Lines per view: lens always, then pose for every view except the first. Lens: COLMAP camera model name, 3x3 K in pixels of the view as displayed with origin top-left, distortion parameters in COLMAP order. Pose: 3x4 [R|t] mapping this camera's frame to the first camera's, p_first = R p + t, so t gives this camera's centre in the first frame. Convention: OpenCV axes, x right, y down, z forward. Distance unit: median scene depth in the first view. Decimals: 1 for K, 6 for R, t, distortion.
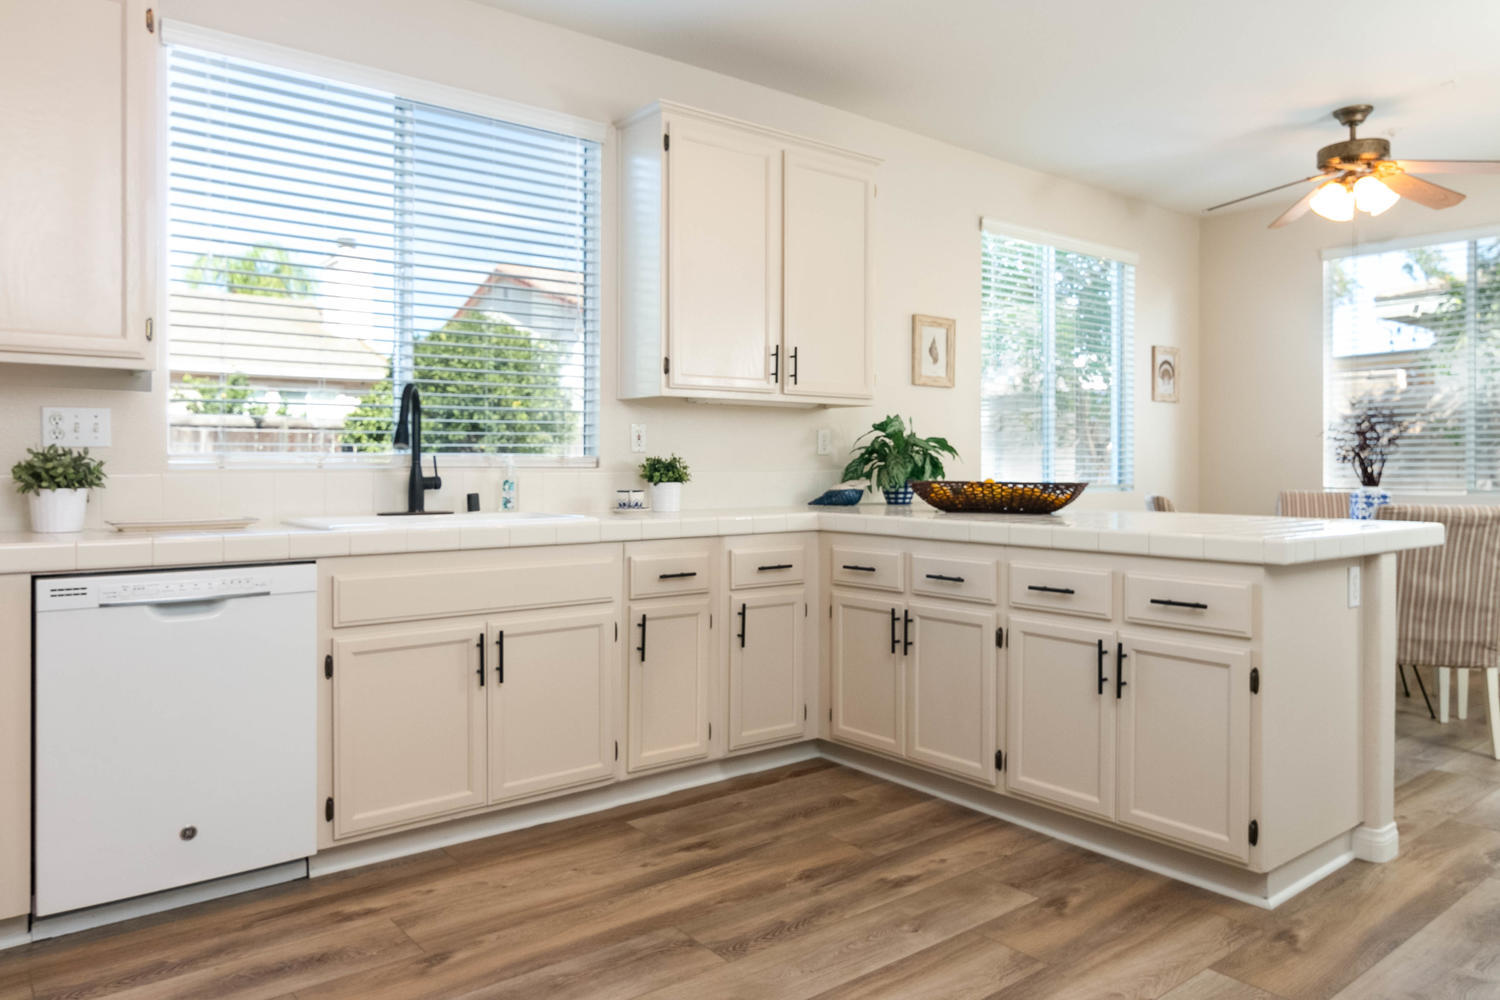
lens RADIAL K [[1026.6, 0, 748.6], [0, 1026.6, 469.9], [0, 0, 1]] dist [-0.002881, 0.003756]
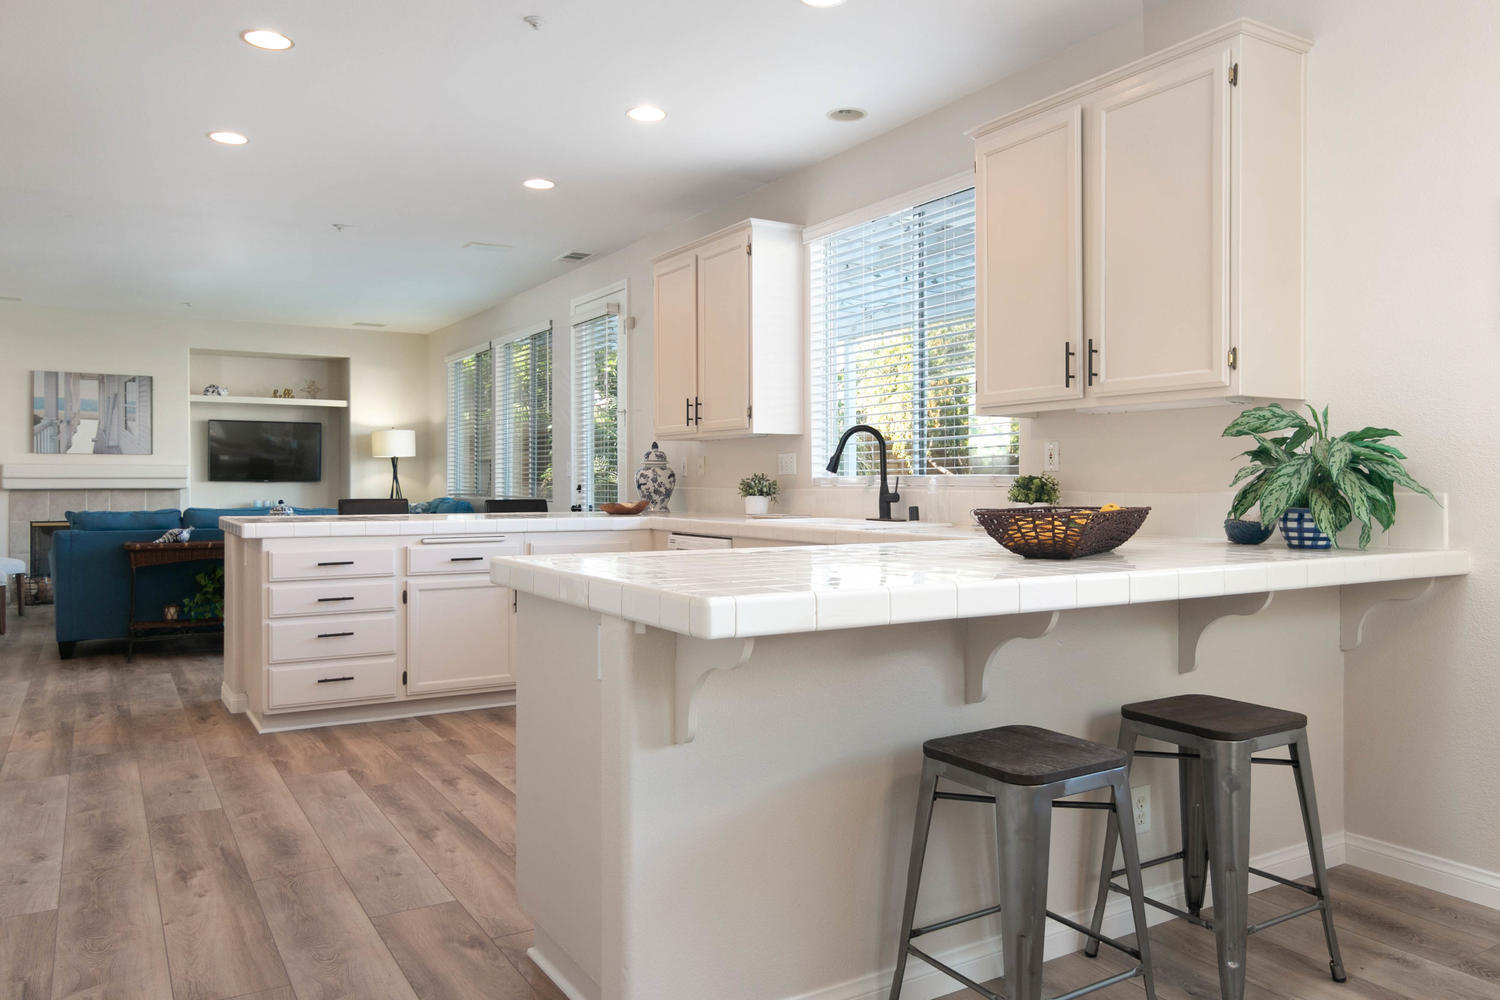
lens RADIAL K [[1078.6, 0, 749.8], [0, 1078.6, 488.1], [0, 0, 1]] dist [0.002571, 0.008091]
pose [[-0.131966, 0.003966, -0.991246, 1.191119], [-0.005544, 0.999973, 0.004739, -0.005461], [0.991239, 0.006121, -0.131940, 1.081727]]
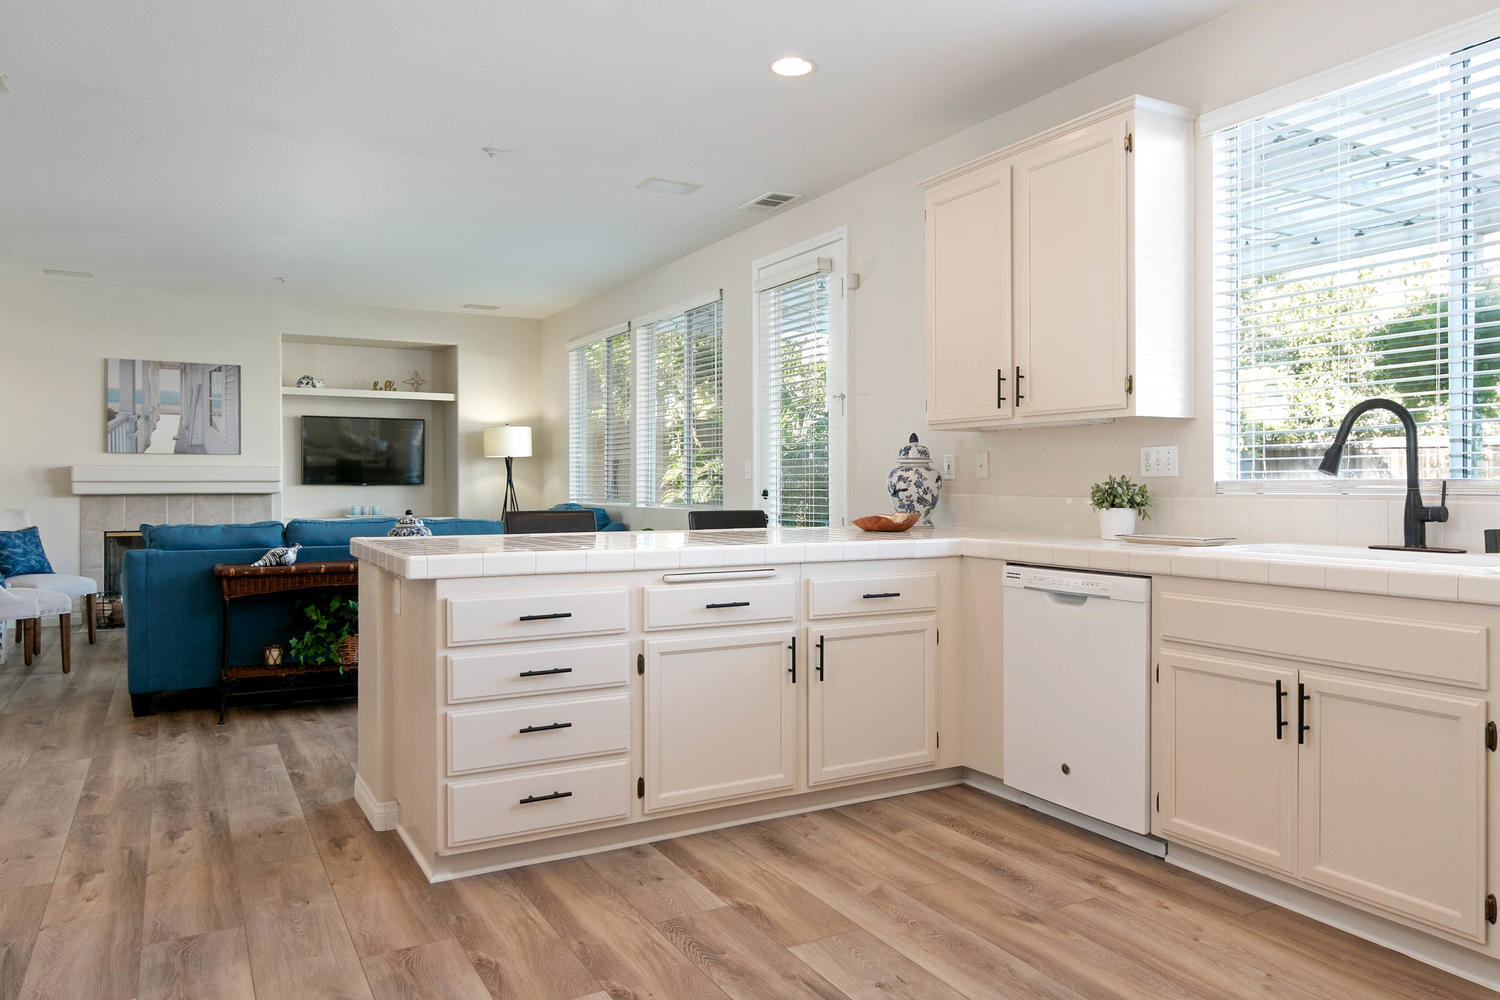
lens RADIAL K [[1026.6, 0, 761.0], [0, 1026.6, 495.4], [0, 0, 1]] dist [-0.002881, 0.003756]
pose [[-0.158720, 0.009827, -0.987275, 0.646065], [-0.004919, 0.999930, 0.010744, -0.009184], [0.987311, 0.006562, -0.158661, 0.643546]]
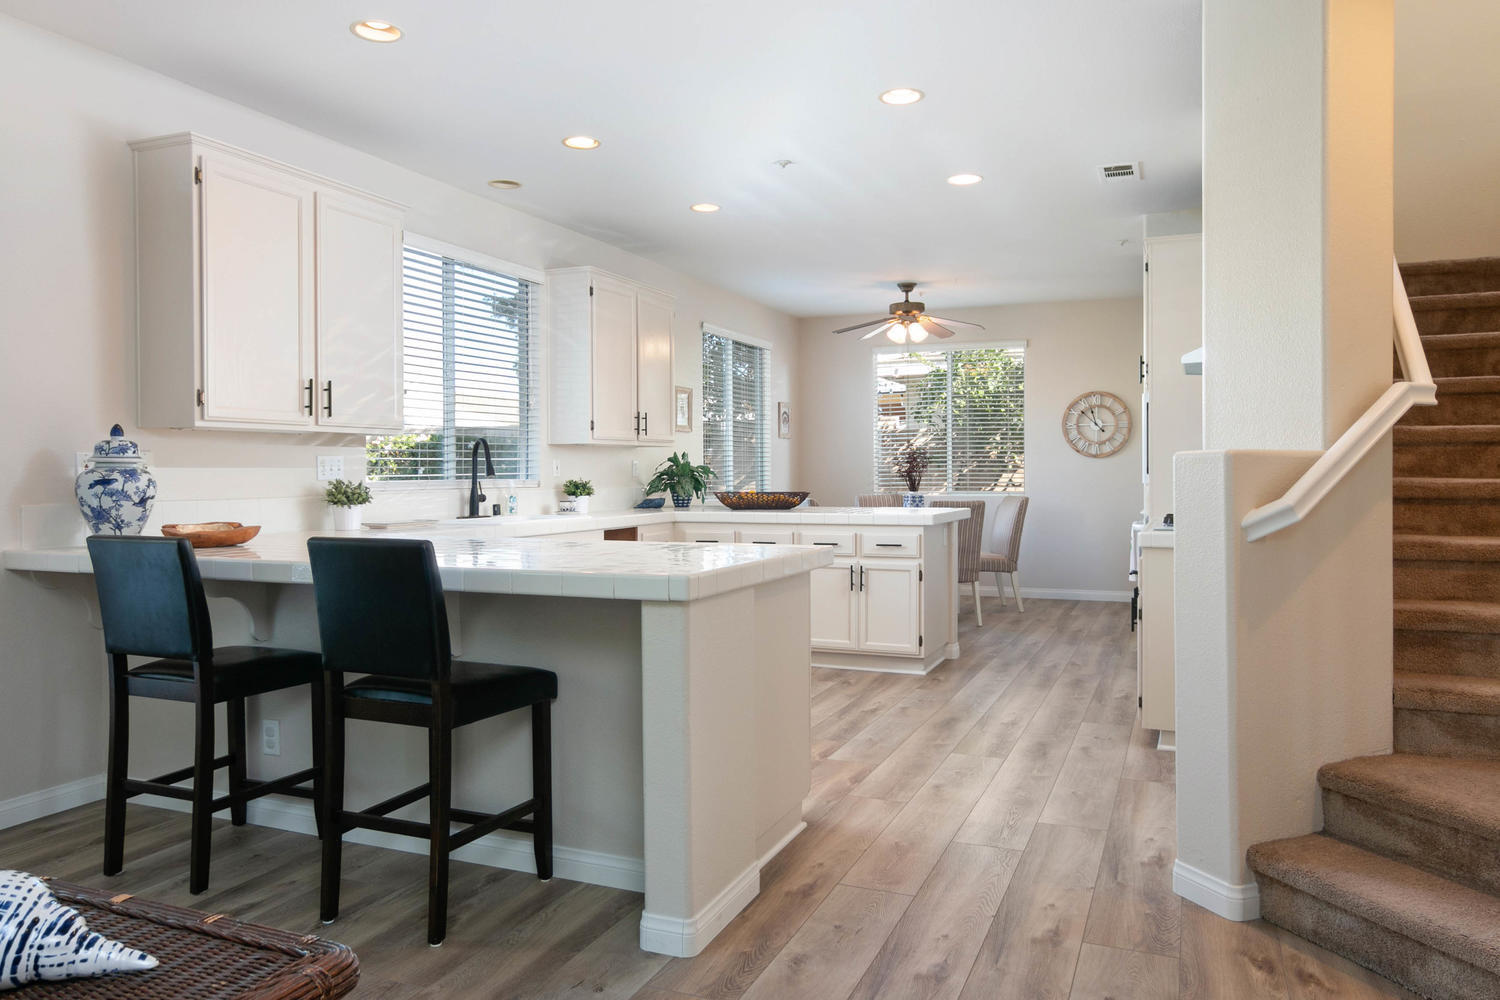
lens RADIAL K [[1026.6, 0, 749.9], [0, 1026.6, 493.9], [0, 0, 1]] dist [-0.002881, 0.003756]
pose [[0.884032, -0.016182, 0.467145, -0.750109], [0.009034, 0.999805, 0.017538, -0.020705], [-0.467338, -0.011284, 0.884007, -0.704198]]
